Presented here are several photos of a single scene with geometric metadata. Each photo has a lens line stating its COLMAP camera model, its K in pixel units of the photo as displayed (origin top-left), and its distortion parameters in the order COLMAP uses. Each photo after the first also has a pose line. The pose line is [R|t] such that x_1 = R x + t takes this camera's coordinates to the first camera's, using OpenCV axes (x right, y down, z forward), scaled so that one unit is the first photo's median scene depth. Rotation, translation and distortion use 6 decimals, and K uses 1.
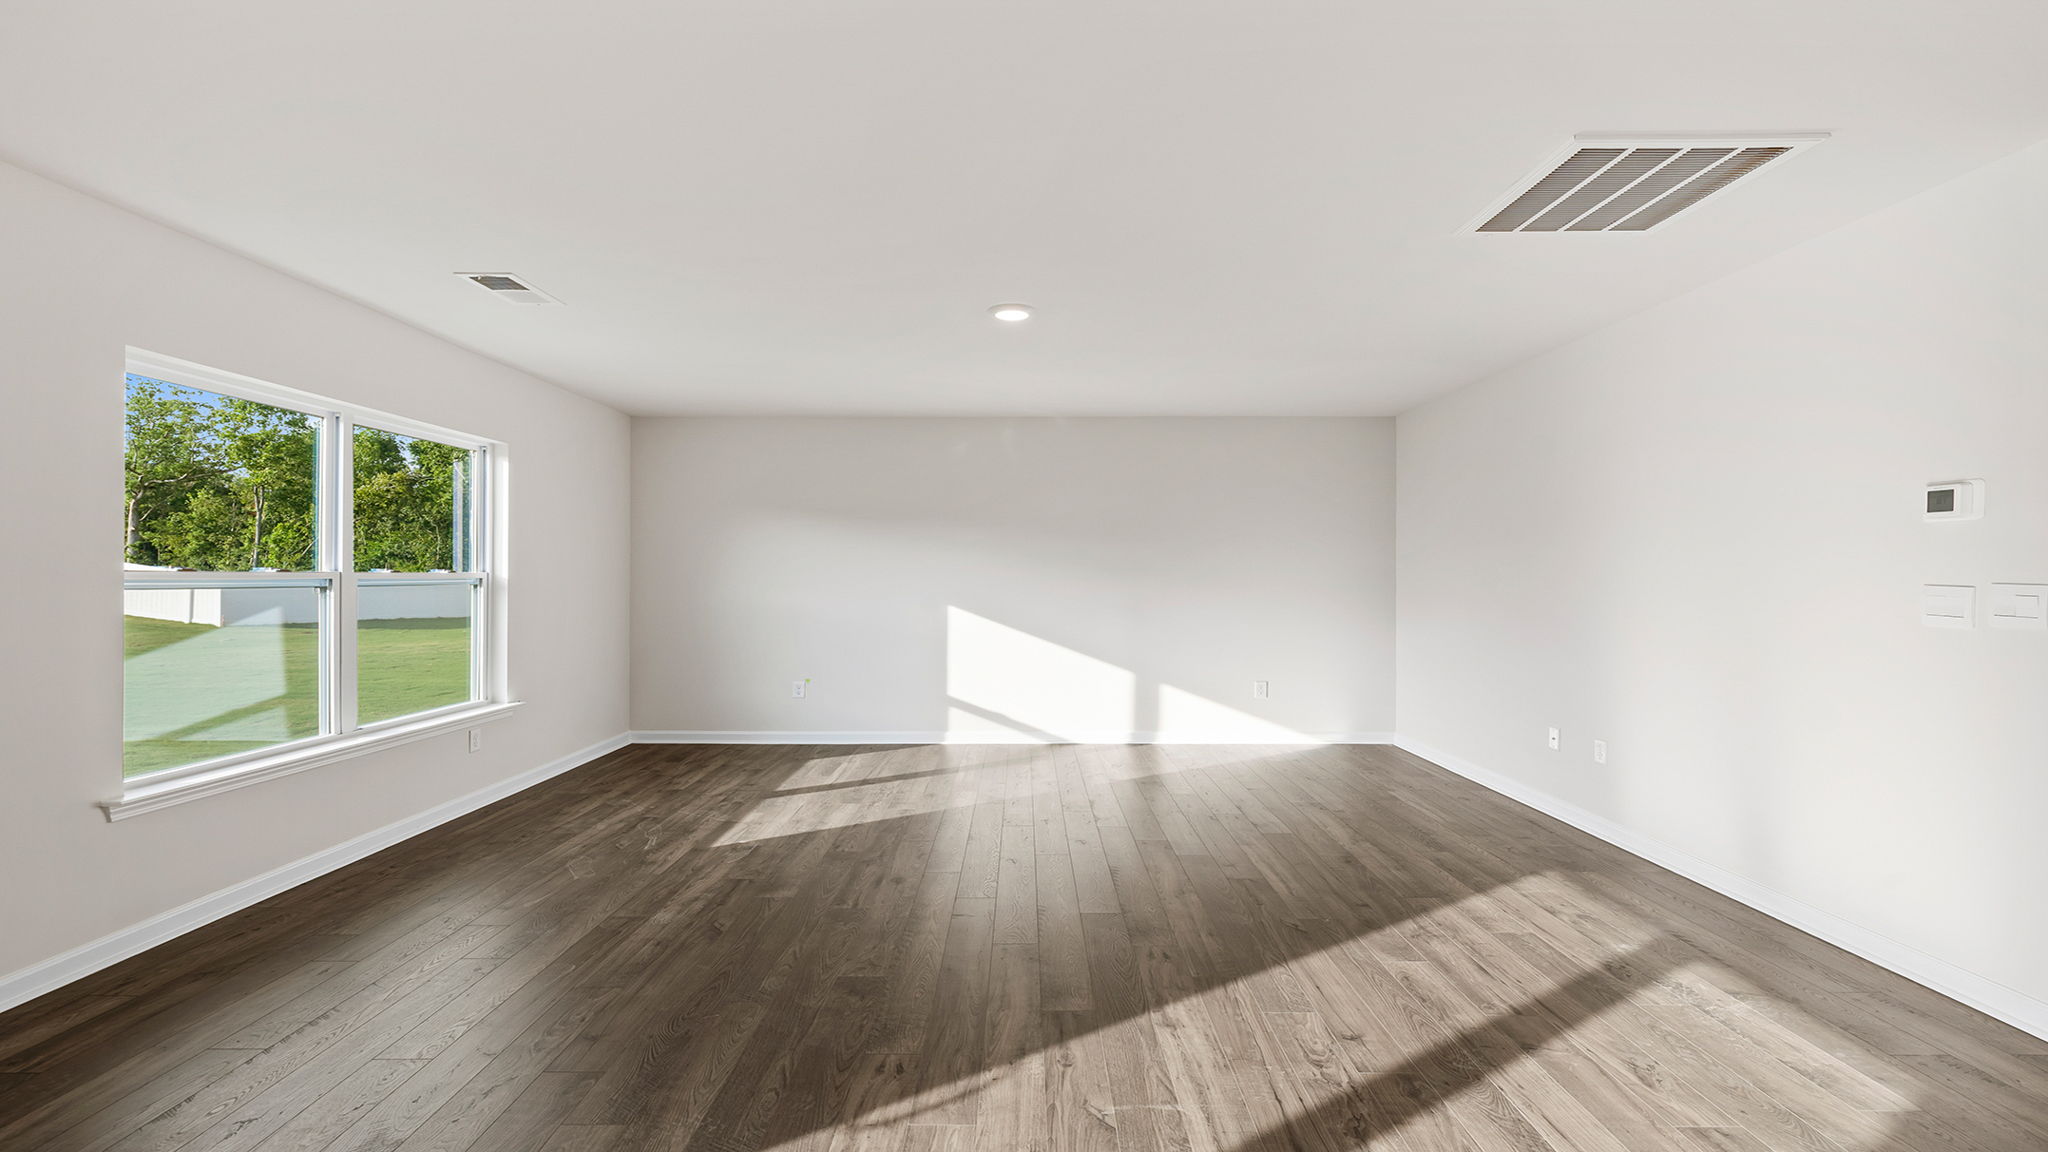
lens RADIAL K [[906.7, 0, 1022.3], [0, 906.7, 573.1], [0, 0, 1]] dist [-0.002526, -0.000299]
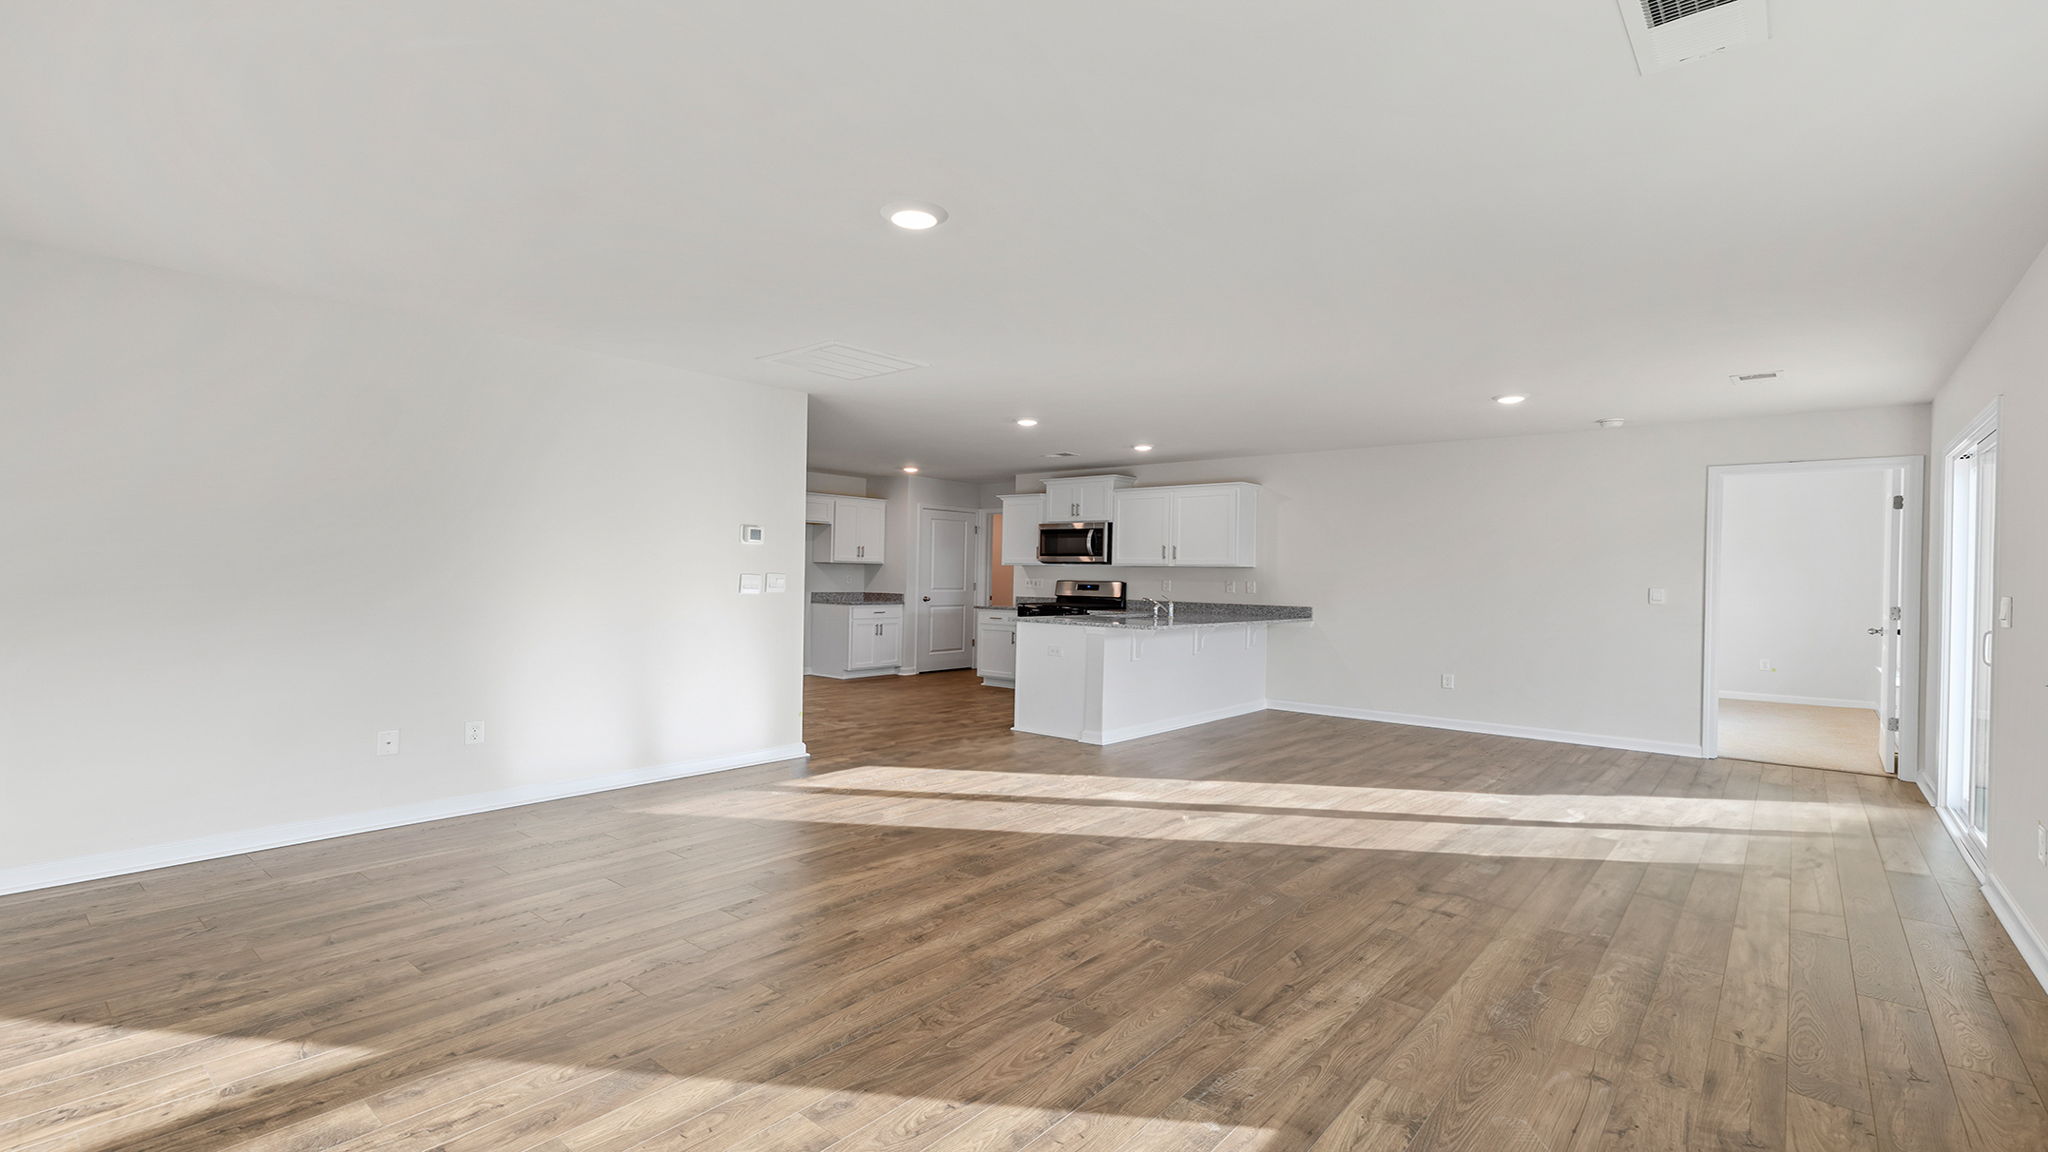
lens RADIAL K [[906.7, 0, 1033.7], [0, 906.7, 579.4], [0, 0, 1]] dist [-0.002526, -0.000299]
pose [[-0.777206, -0.015358, 0.629059, -0.704036], [-0.018020, 0.999835, 0.002146, 0.008567], [-0.628989, -0.009667, -0.777354, 1.897979]]
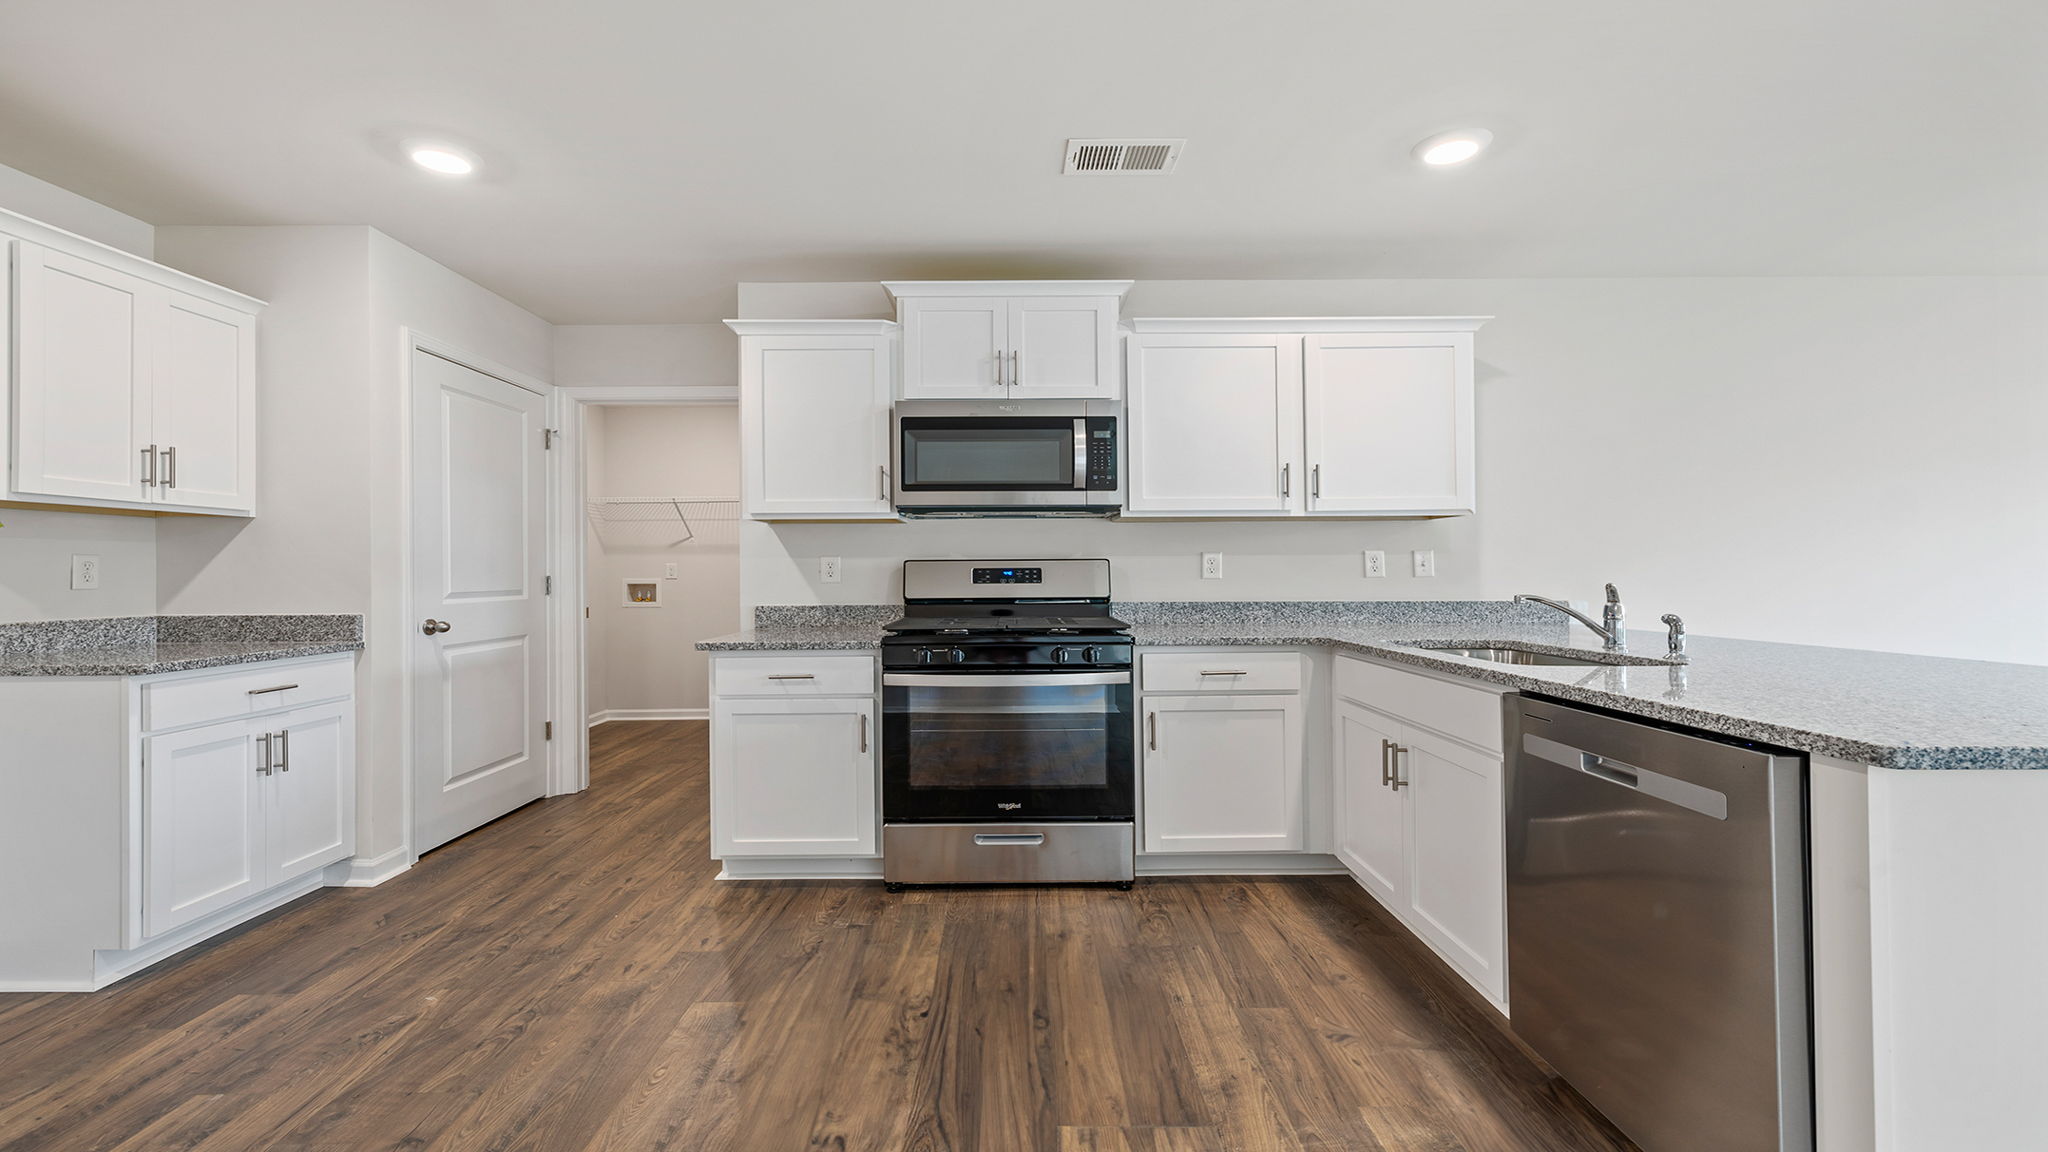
lens RADIAL K [[863.7, 0, 1035.0], [0, 863.7, 566.7], [0, 0, 1]] dist [0.000132, 0.000140]
pose [[-0.999854, 0.005925, -0.016018, 1.162756], [0.006018, 0.999965, -0.005746, 0.035493], [0.015984, -0.005842, -0.999855, 0.474290]]
